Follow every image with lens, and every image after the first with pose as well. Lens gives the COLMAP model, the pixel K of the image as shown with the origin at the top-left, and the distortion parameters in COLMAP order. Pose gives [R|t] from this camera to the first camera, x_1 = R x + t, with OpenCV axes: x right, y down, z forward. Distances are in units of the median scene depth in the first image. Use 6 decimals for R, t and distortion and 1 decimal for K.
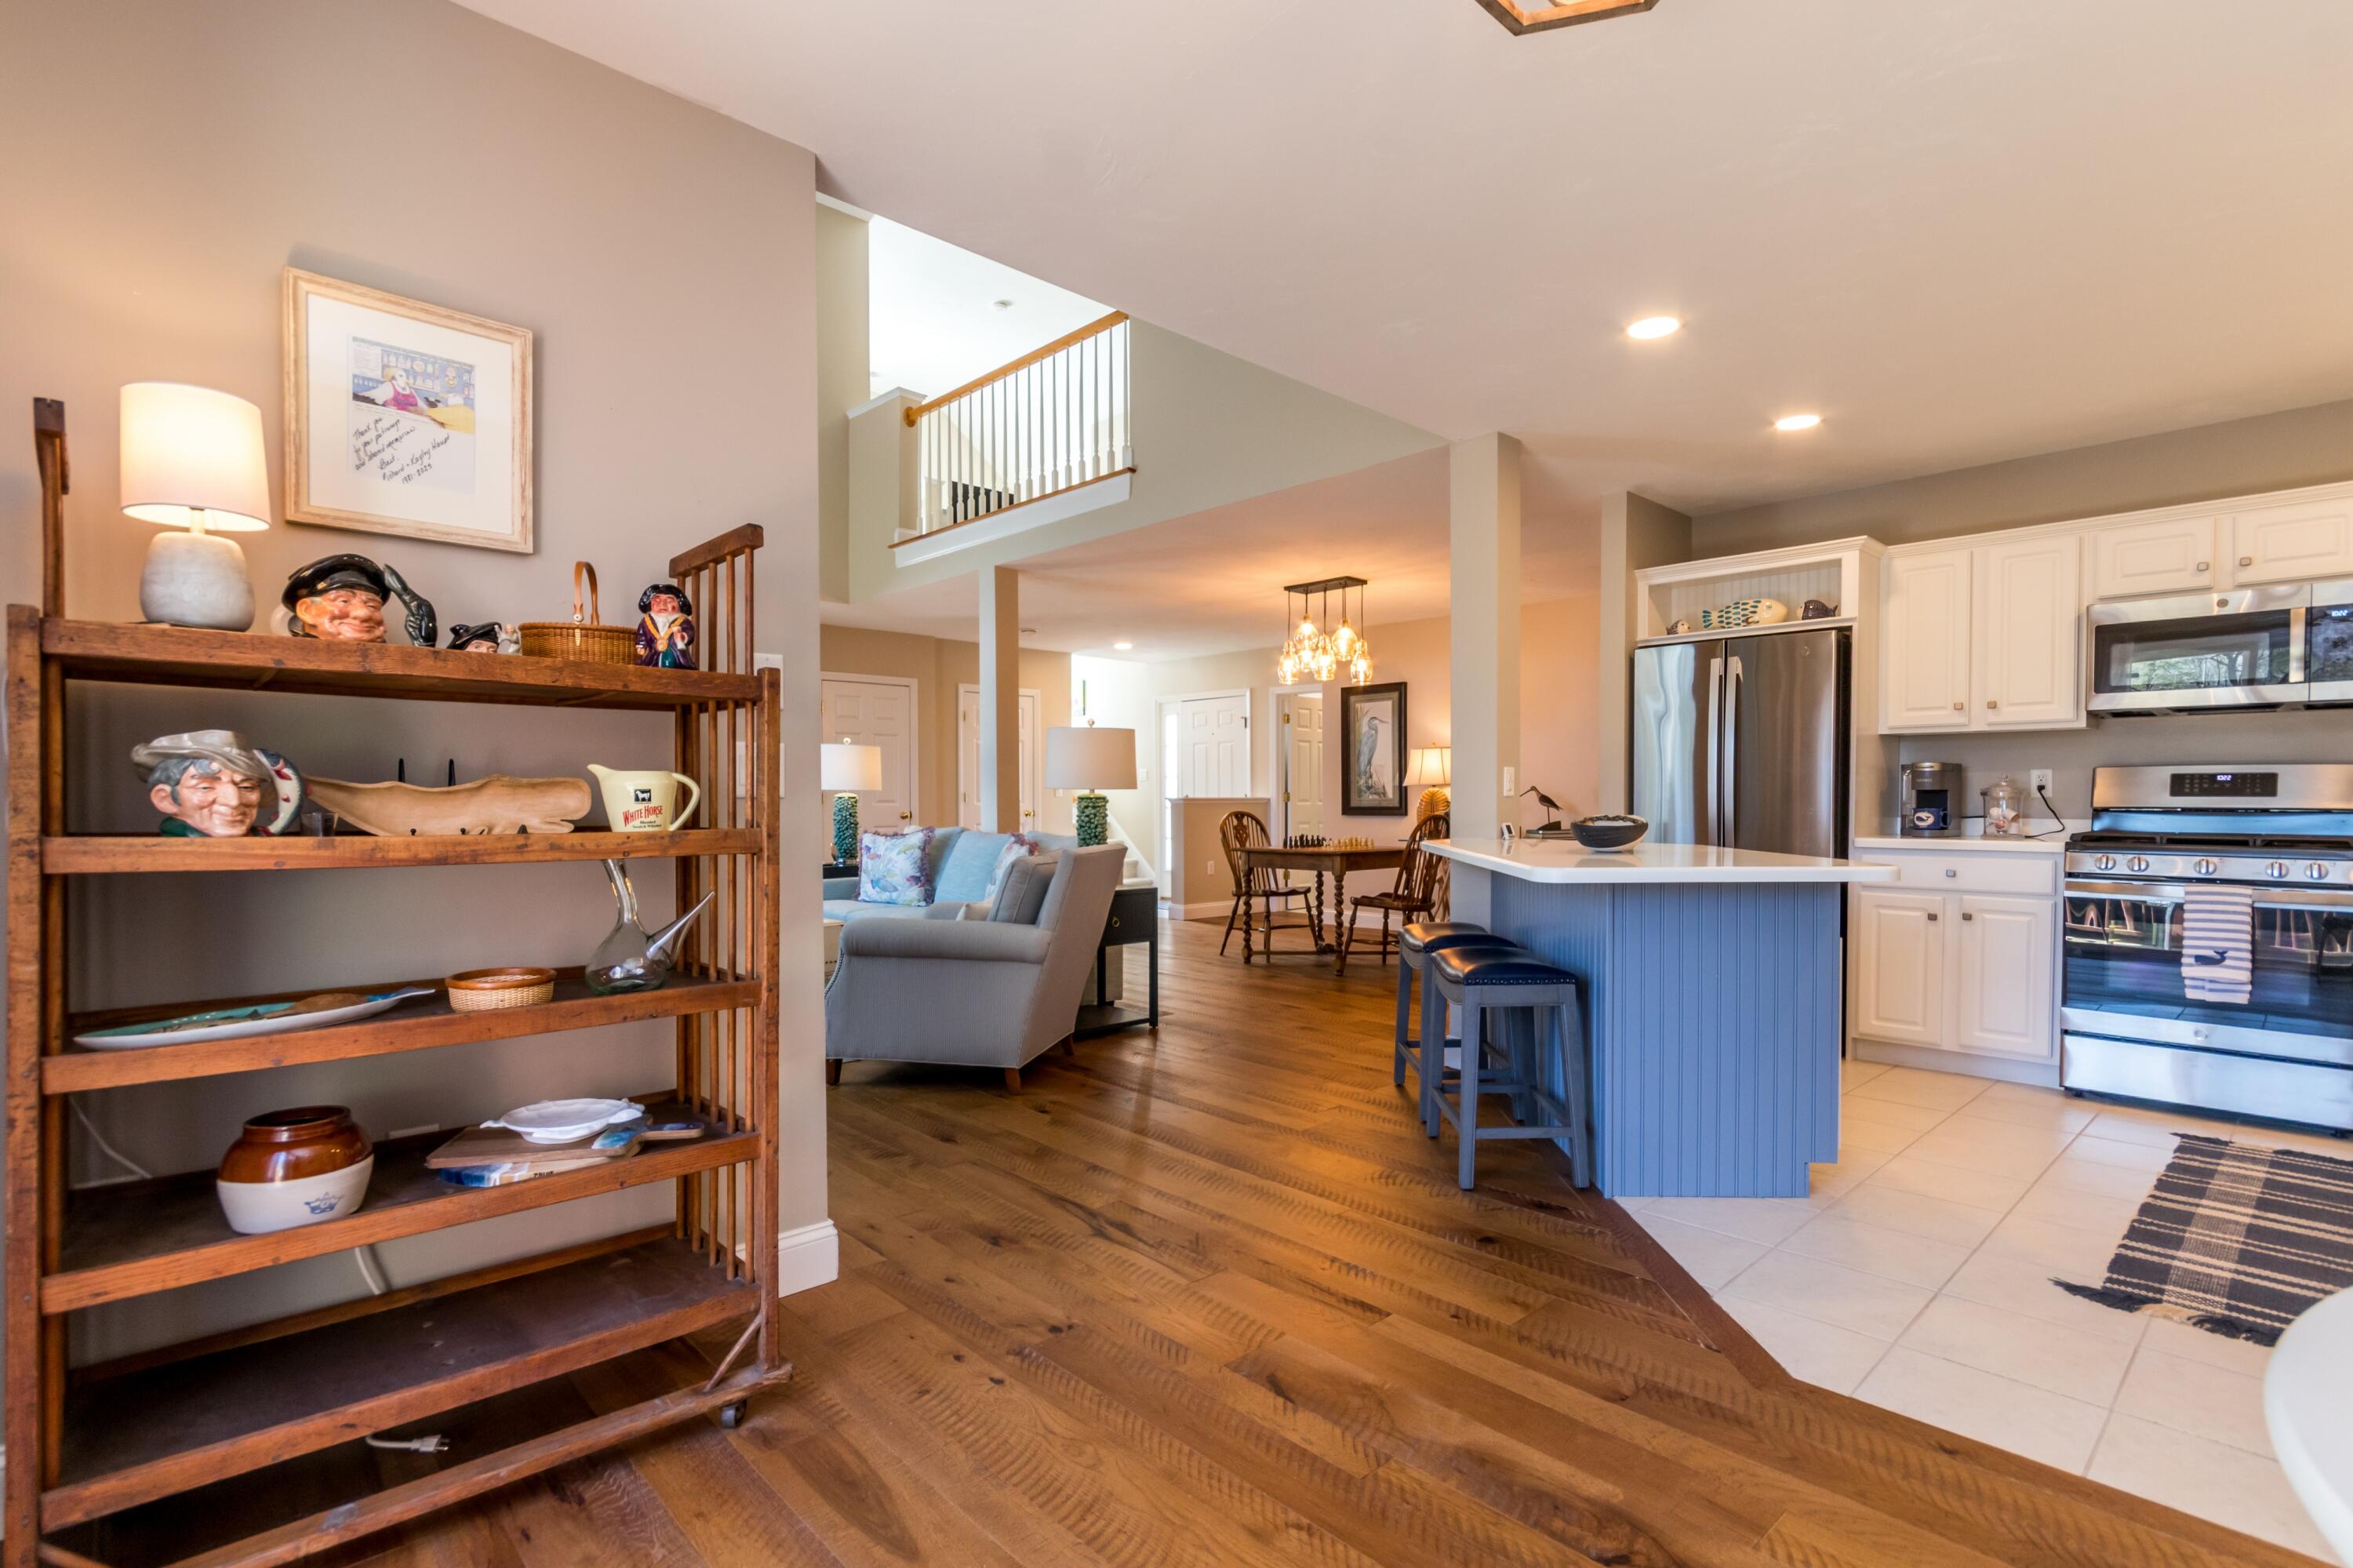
lens RADIAL K [[1127.8, 0, 1185.2], [0, 1127.8, 819.4], [0, 0, 1]] dist [0.009969, 0.000662]
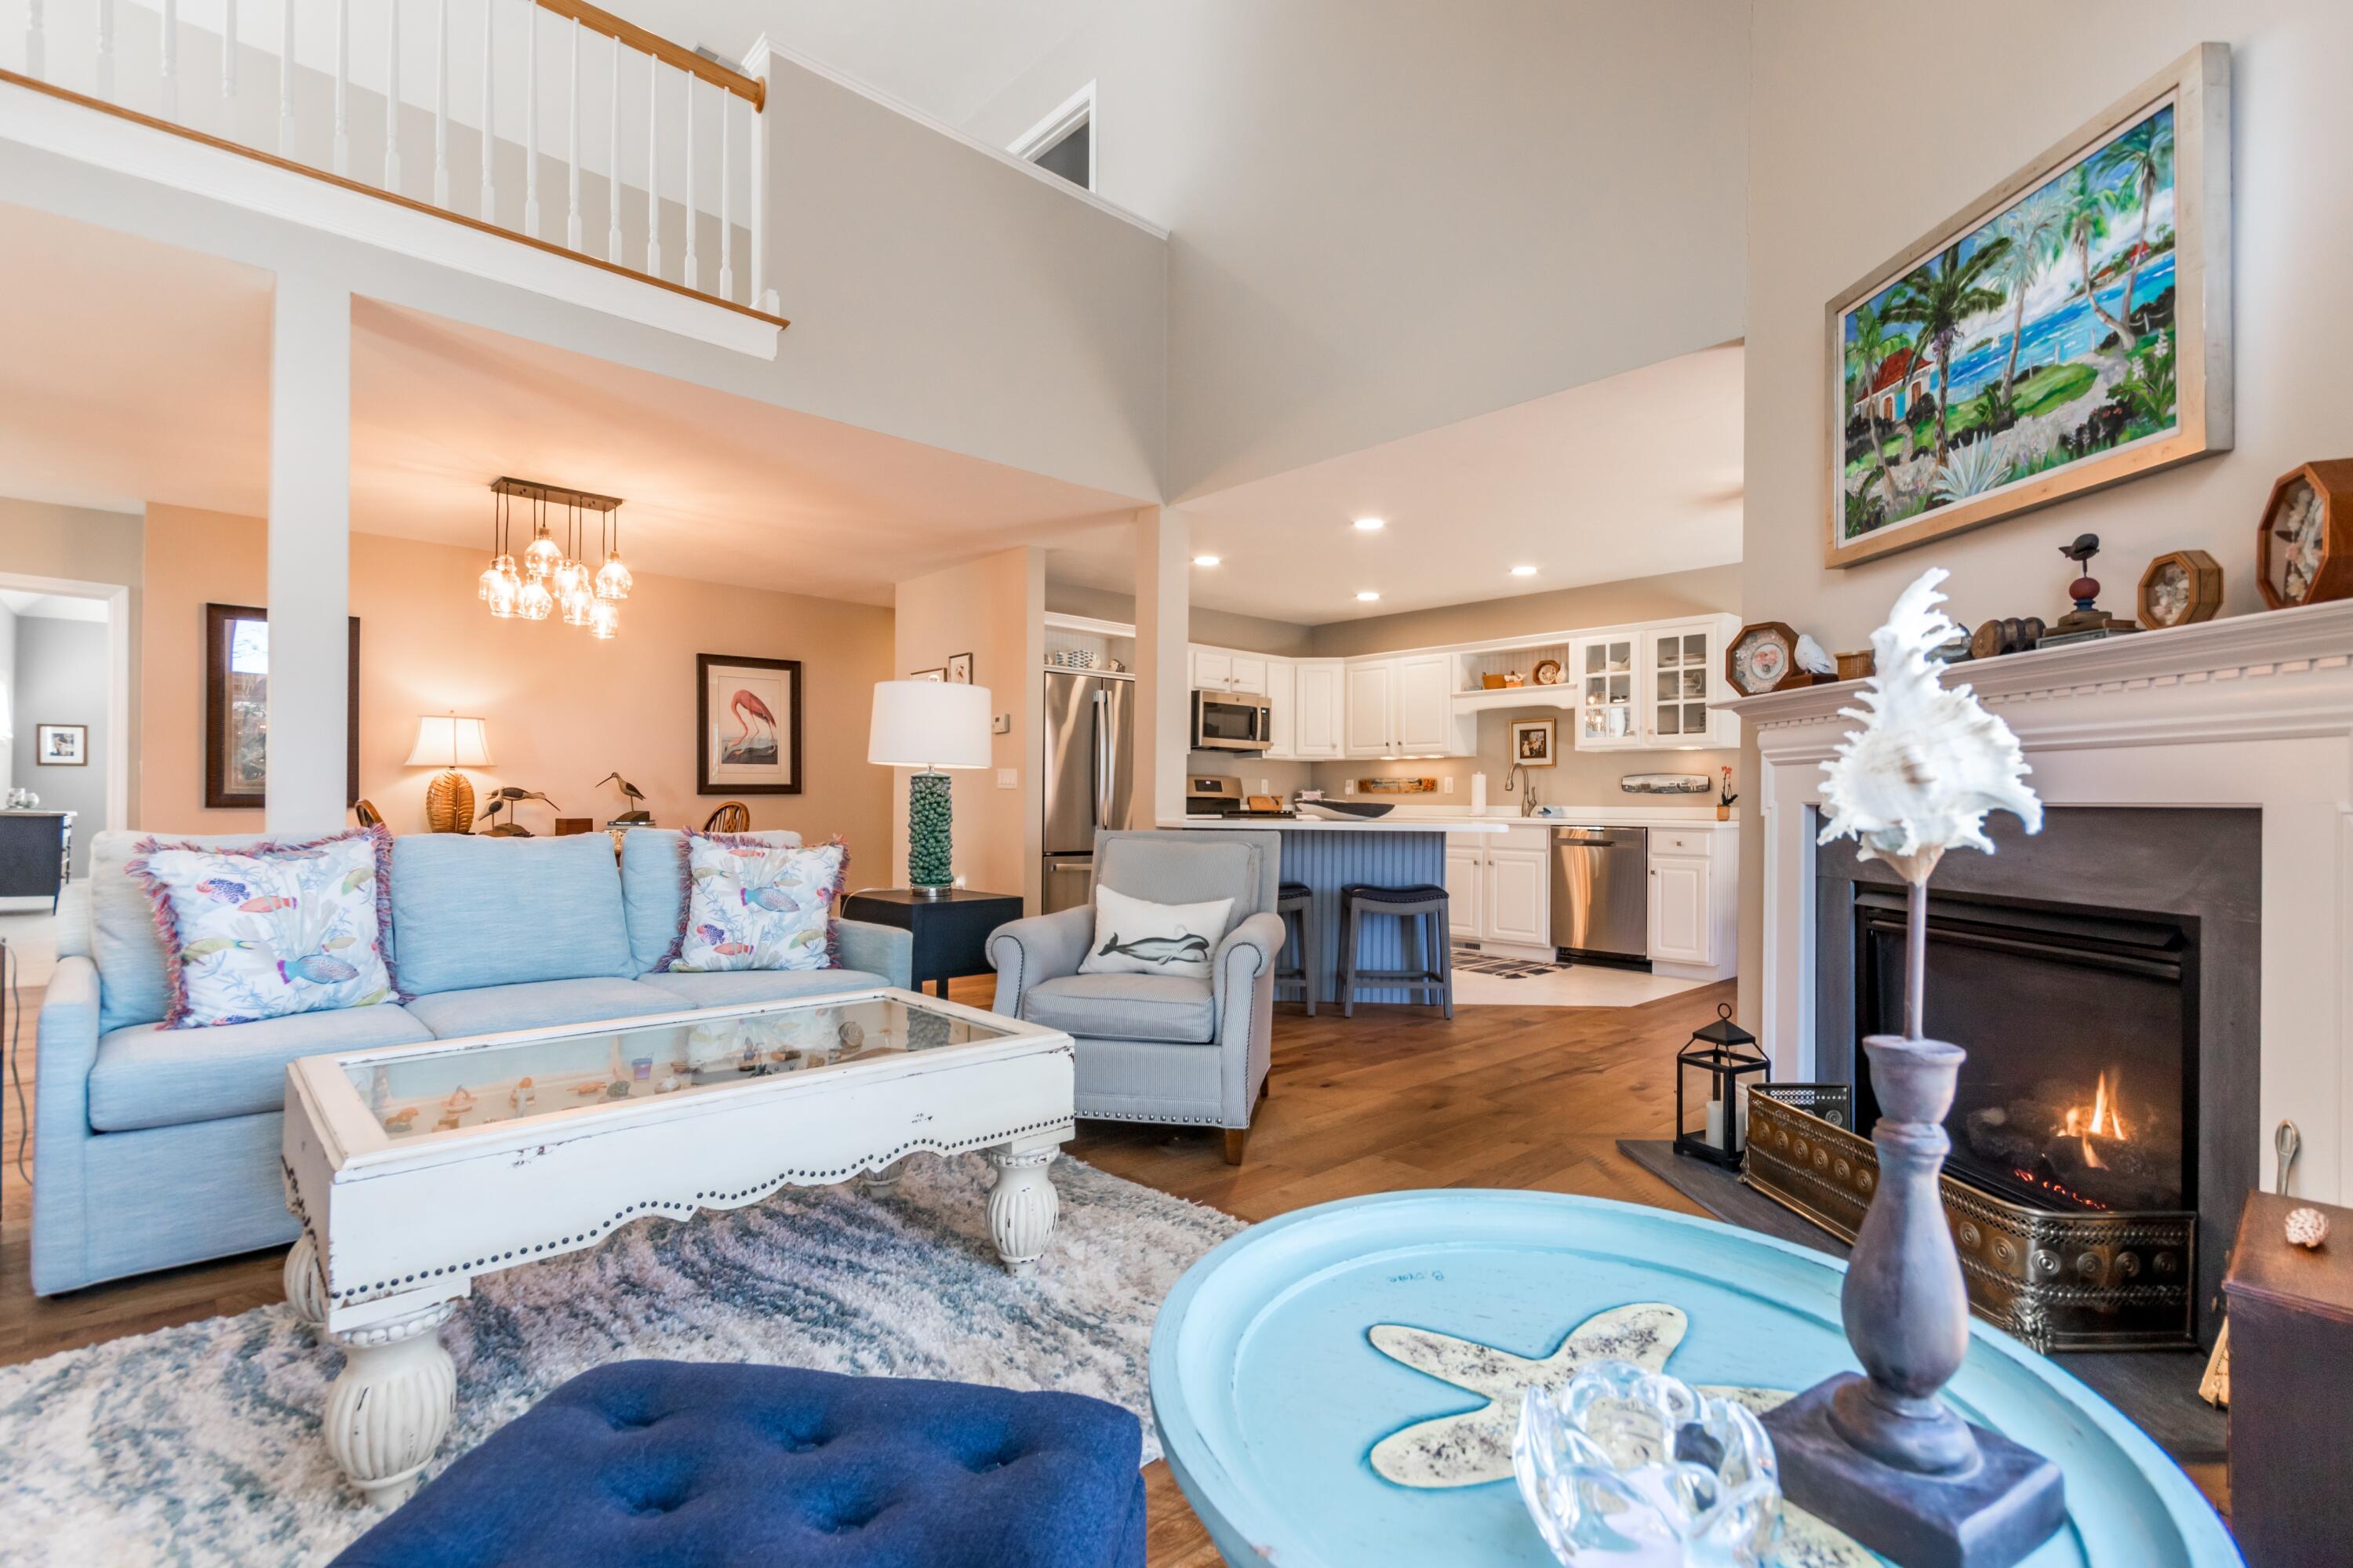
lens RADIAL K [[1084.6, 0, 1181.3], [0, 1084.6, 795.6], [0, 0, 1]] dist [-0.003759, 0.002549]
pose [[0.005006, 0.007345, 0.999960, -0.929818], [0.011821, 0.999903, -0.007404, 0.000519], [-0.999918, 0.011858, 0.004919, 0.937733]]
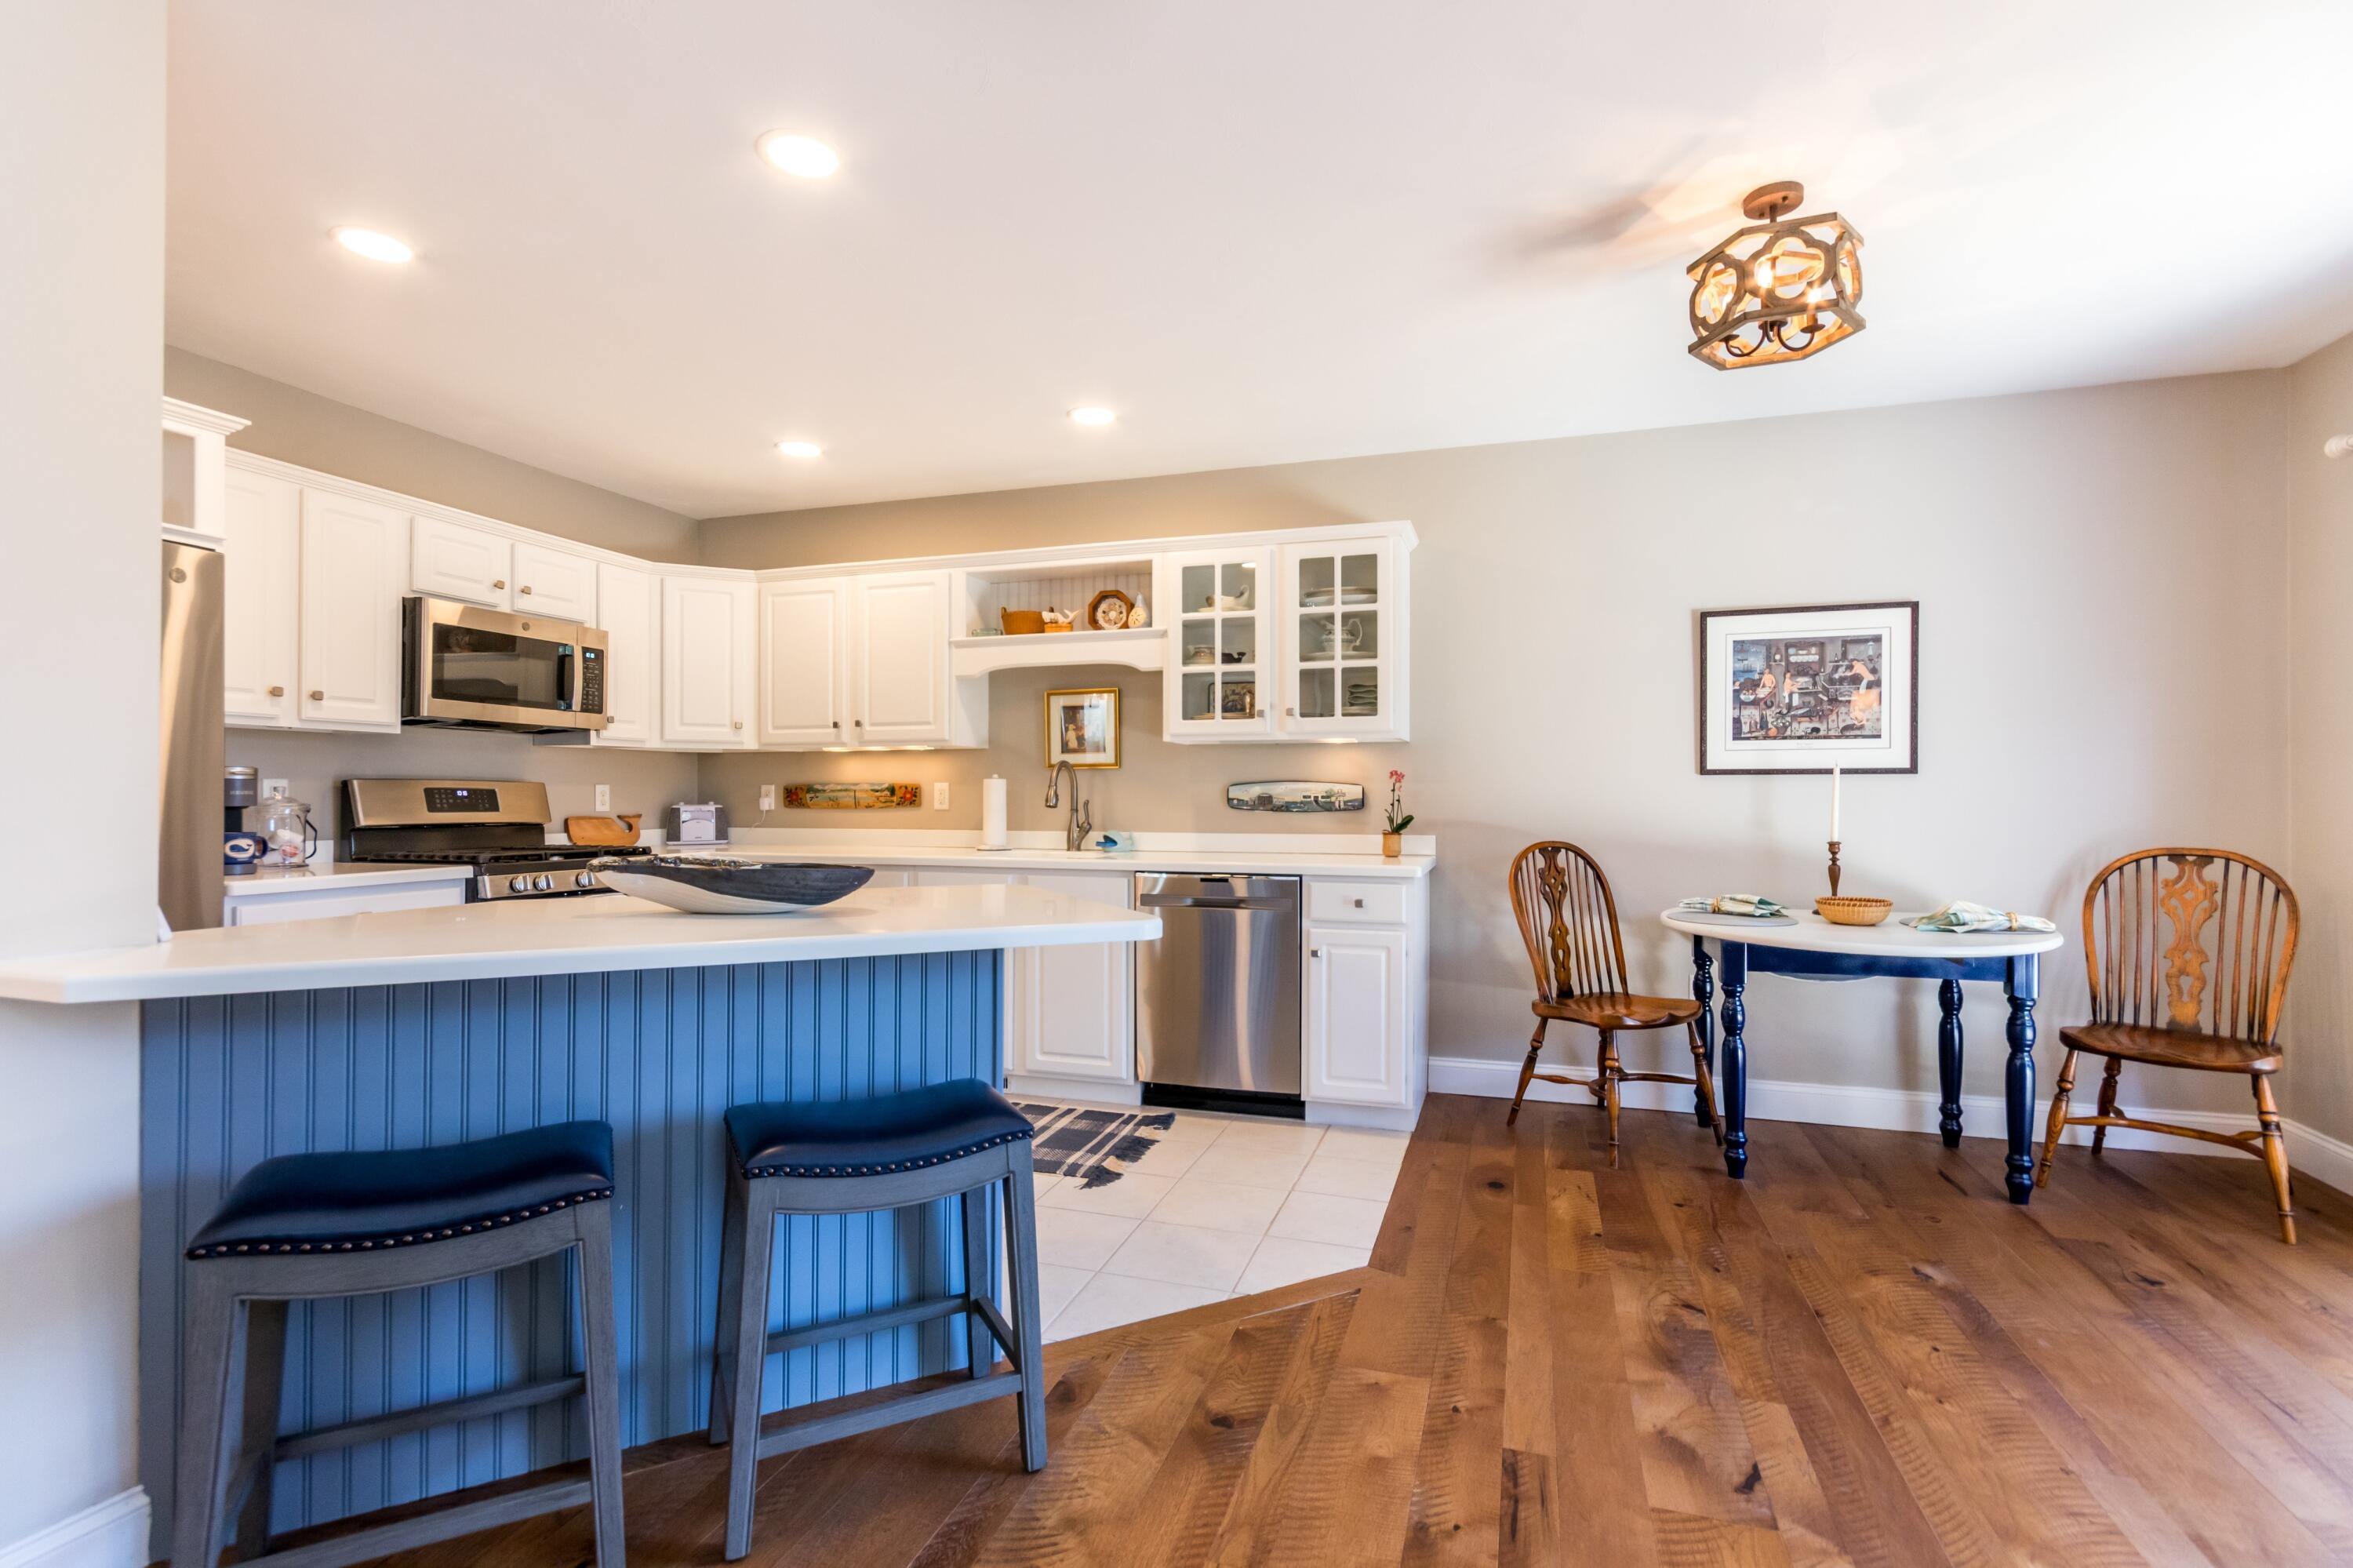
lens RADIAL K [[1084.6, 0, 1182.5], [0, 1084.6, 793.4], [0, 0, 1]] dist [-0.003759, 0.002549]
pose [[-0.483249, 0.003449, 0.875476, -0.208428], [0.015340, 0.999872, 0.004529, -0.027733], [-0.875349, 0.015618, -0.483240, 0.817520]]
